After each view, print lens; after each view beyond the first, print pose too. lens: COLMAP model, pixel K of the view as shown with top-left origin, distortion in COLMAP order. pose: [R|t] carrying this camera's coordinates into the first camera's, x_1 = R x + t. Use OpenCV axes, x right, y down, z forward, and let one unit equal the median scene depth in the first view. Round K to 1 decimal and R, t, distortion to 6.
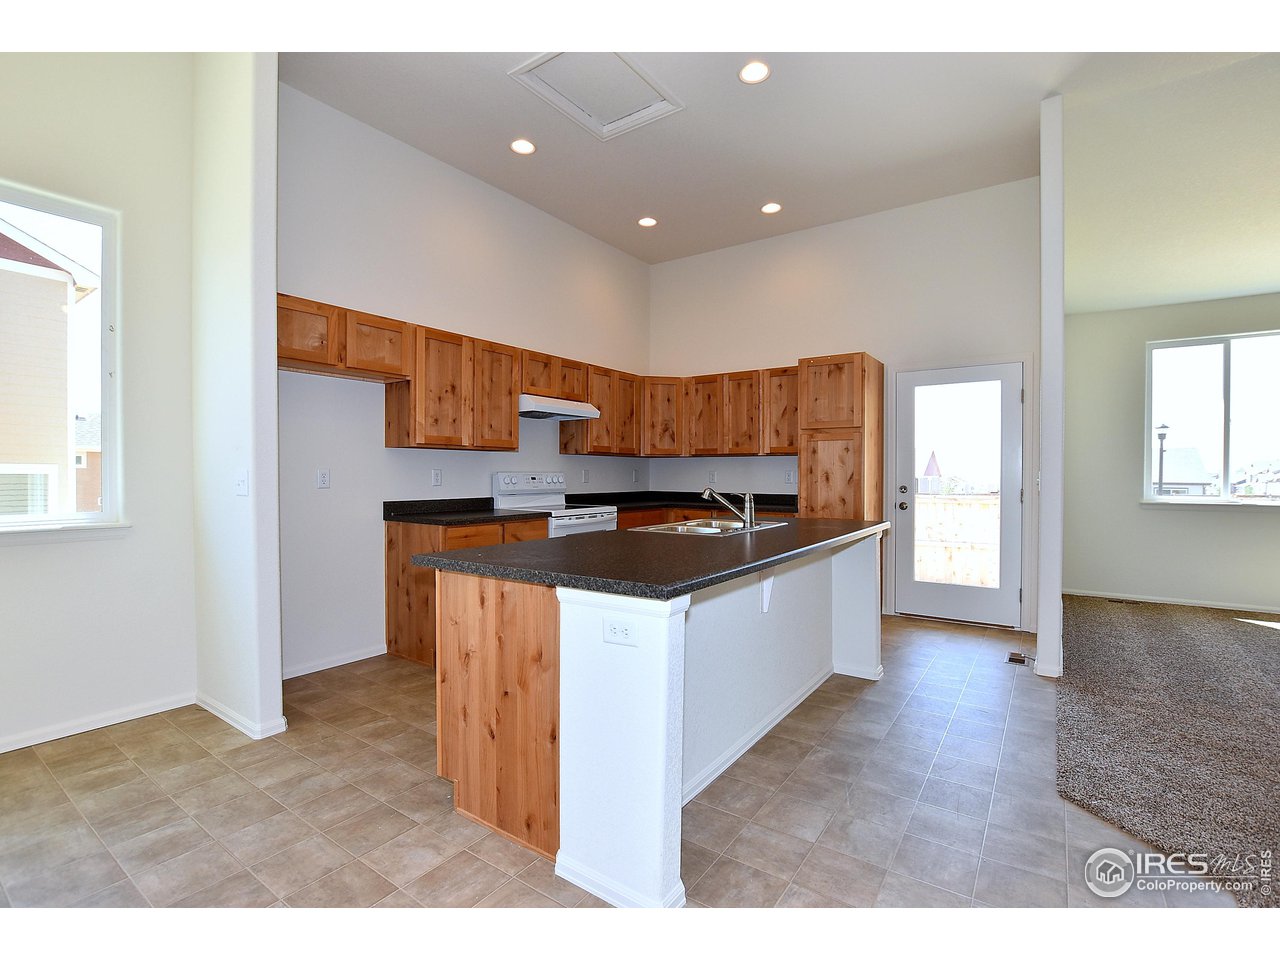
lens RADIAL K [[591.8, 0, 642.5], [0, 591.8, 482.3], [0, 0, 1]] dist [-0.032558, 0.005248]
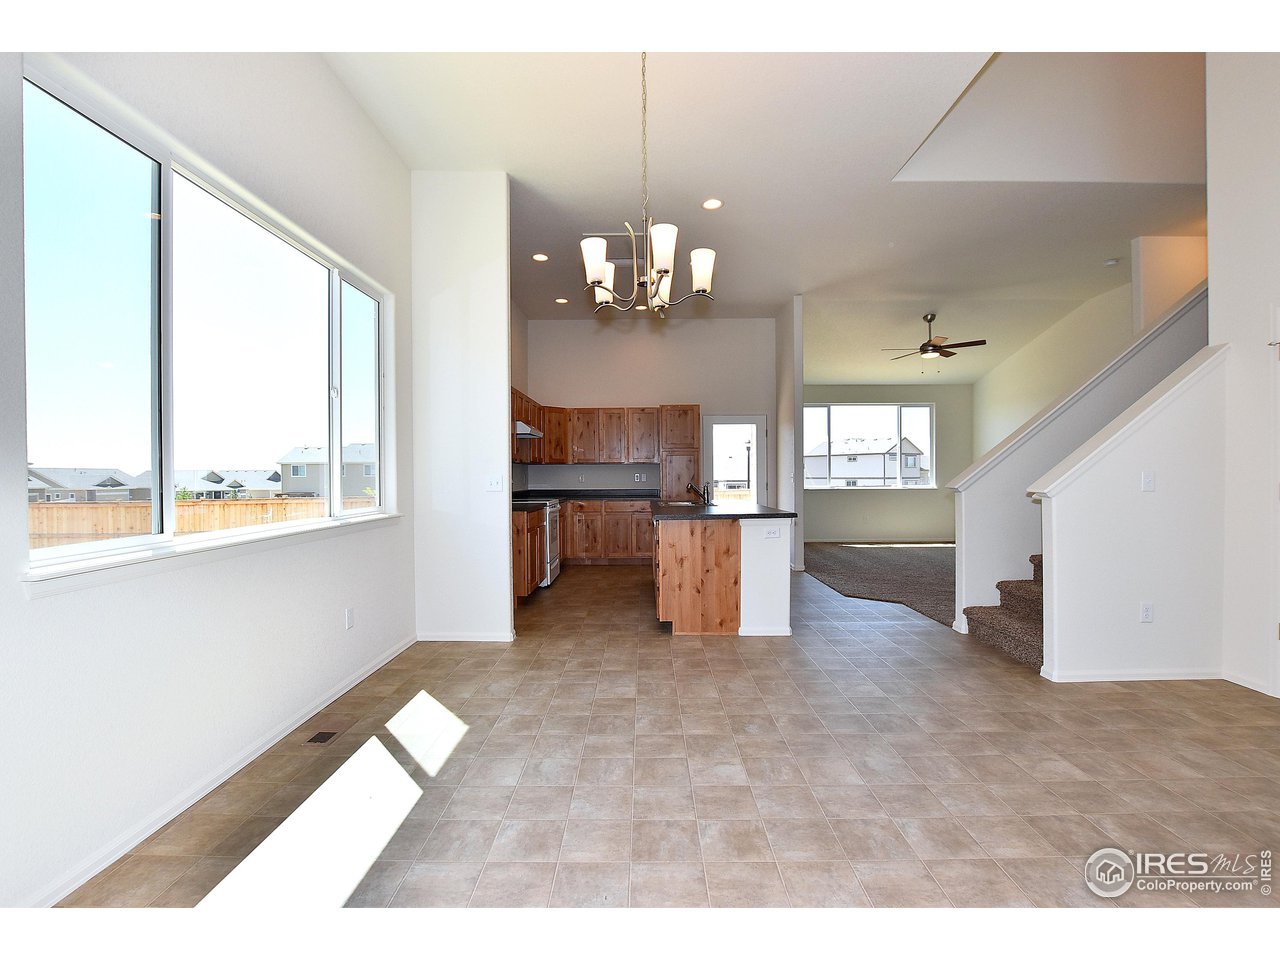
lens RADIAL K [[591.8, 0, 641.9], [0, 591.8, 477.3], [0, 0, 1]] dist [-0.032558, 0.005248]
pose [[0.821506, -0.009994, 0.570112, -0.772499], [0.017399, 0.999820, -0.007544, 0.001780], [-0.569934, 0.016117, 0.821533, -0.335337]]
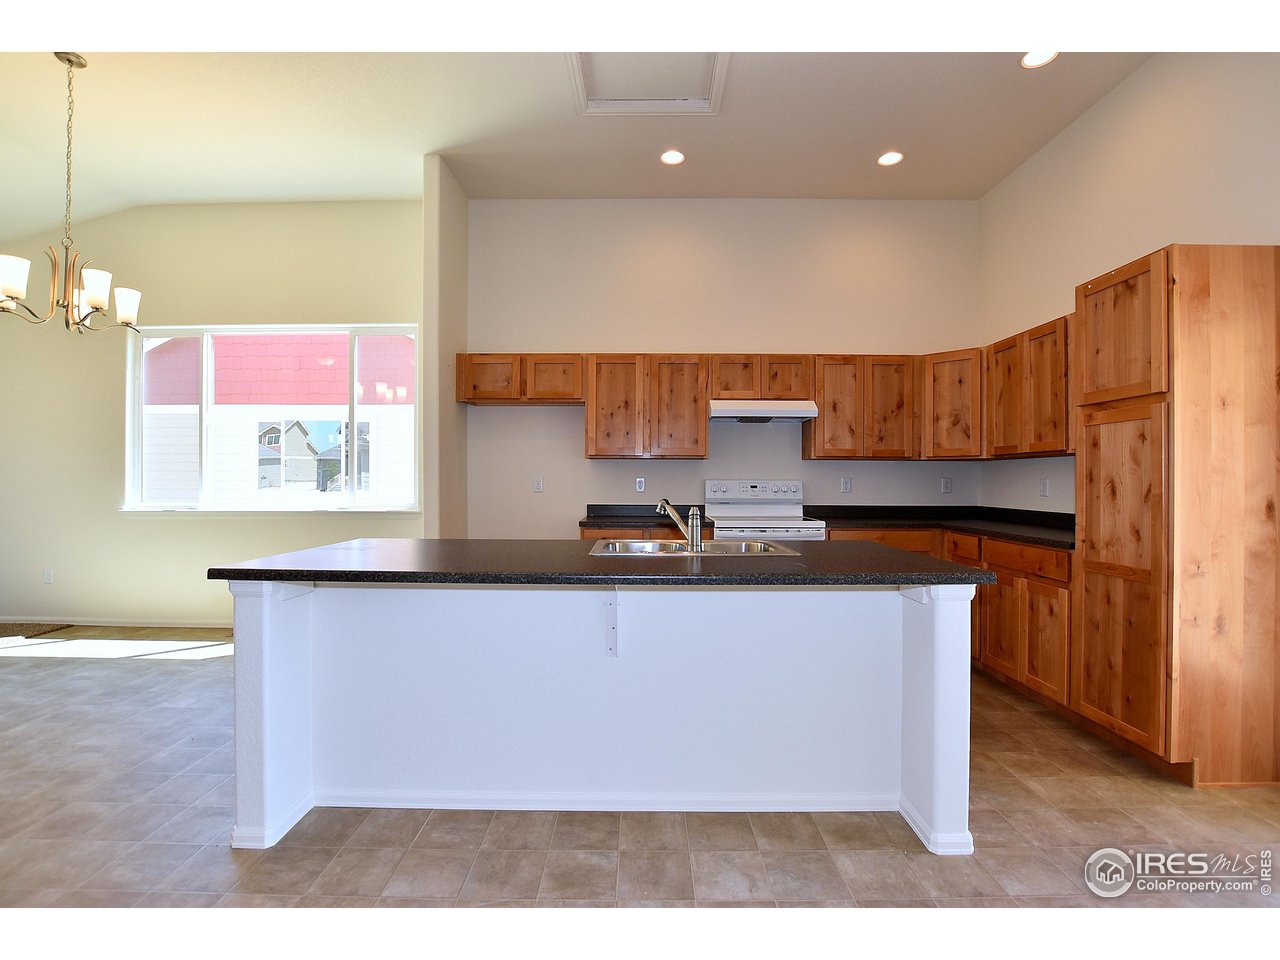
lens RADIAL K [[591.8, 0, 641.8], [0, 591.8, 481.2], [0, 0, 1]] dist [-0.032558, 0.005248]
pose [[0.571448, 0.001712, -0.820637, 0.538006], [-0.015399, 0.999844, -0.008638, -0.005203], [0.820494, 0.017573, 0.571385, 0.350886]]
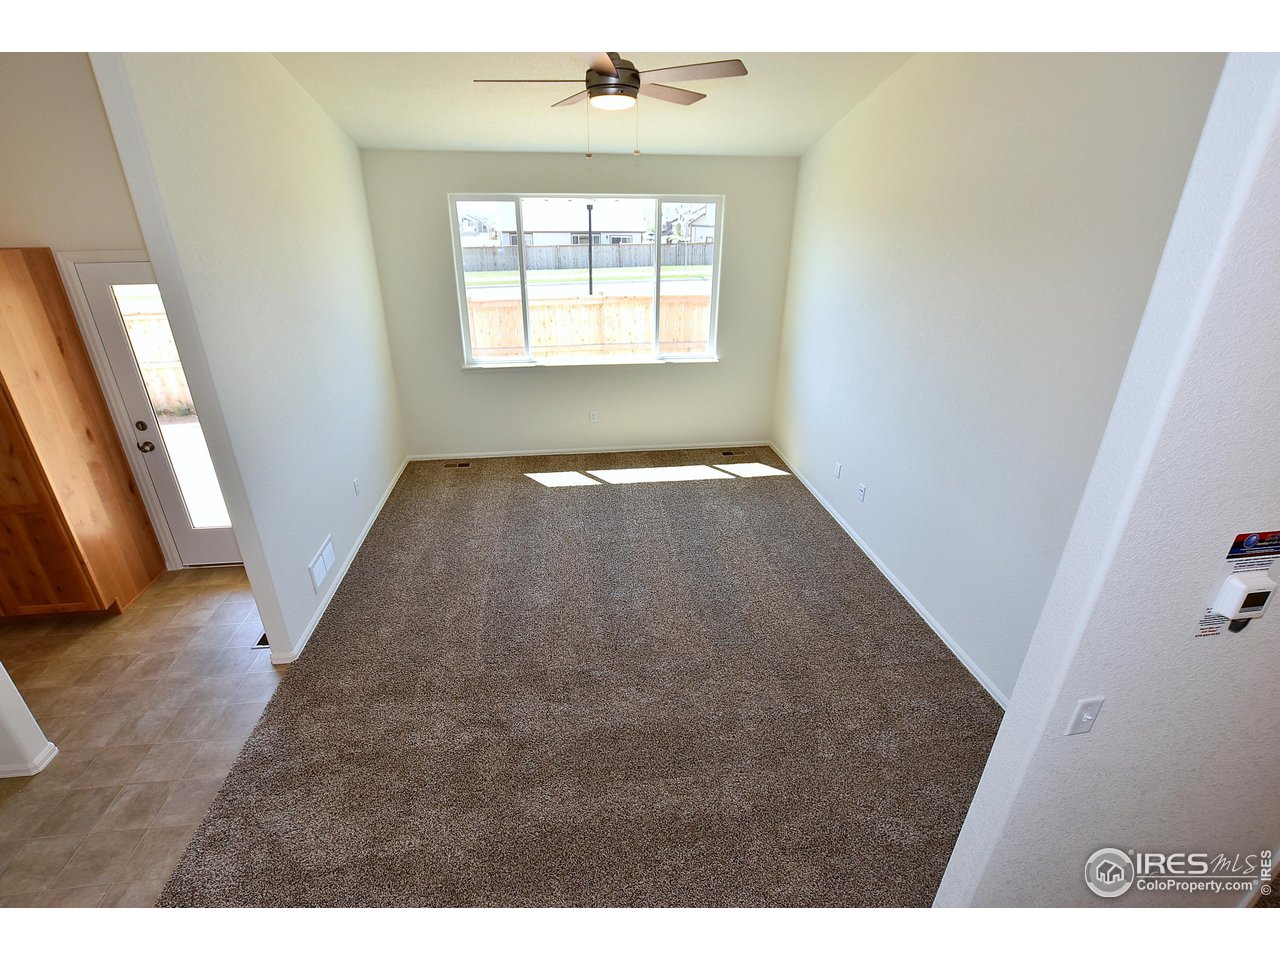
lens RADIAL K [[591.8, 0, 634.9], [0, 591.8, 475.6], [0, 0, 1]] dist [-0.032558, 0.005248]
pose [[0.738705, -0.275357, 0.615219, 0.489443], [0.007569, 0.916079, 0.400926, -0.250701], [-0.673987, -0.291509, 0.678796, 0.050501]]
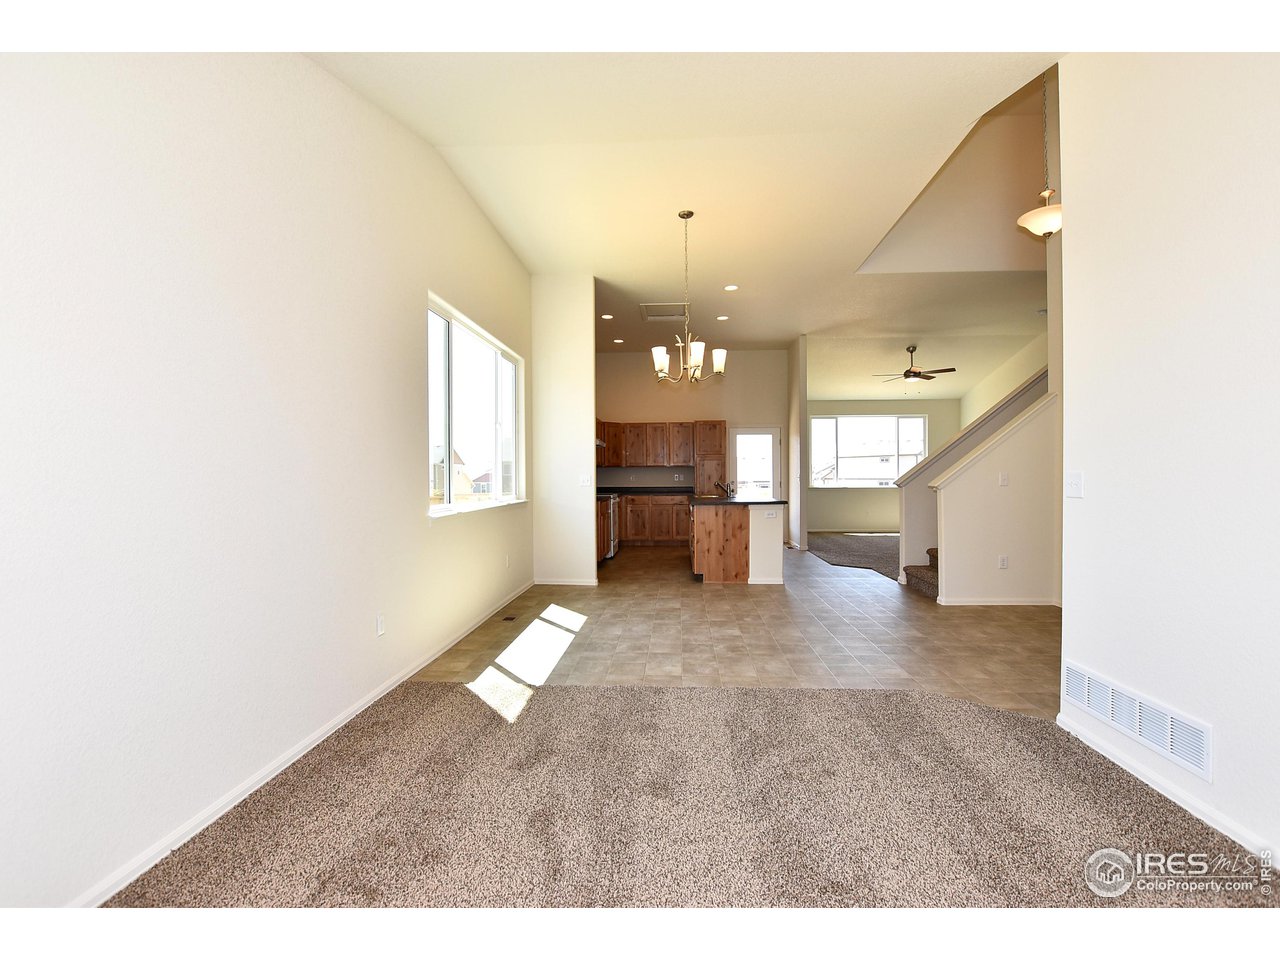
lens RADIAL K [[591.8, 0, 646.2], [0, 591.8, 478.8], [0, 0, 1]] dist [-0.032558, 0.005248]
pose [[0.849201, -0.010590, 0.527964, -1.071138], [0.016689, 0.999838, -0.006787, 0.007497], [-0.527806, 0.014575, 0.849240, -0.736053]]
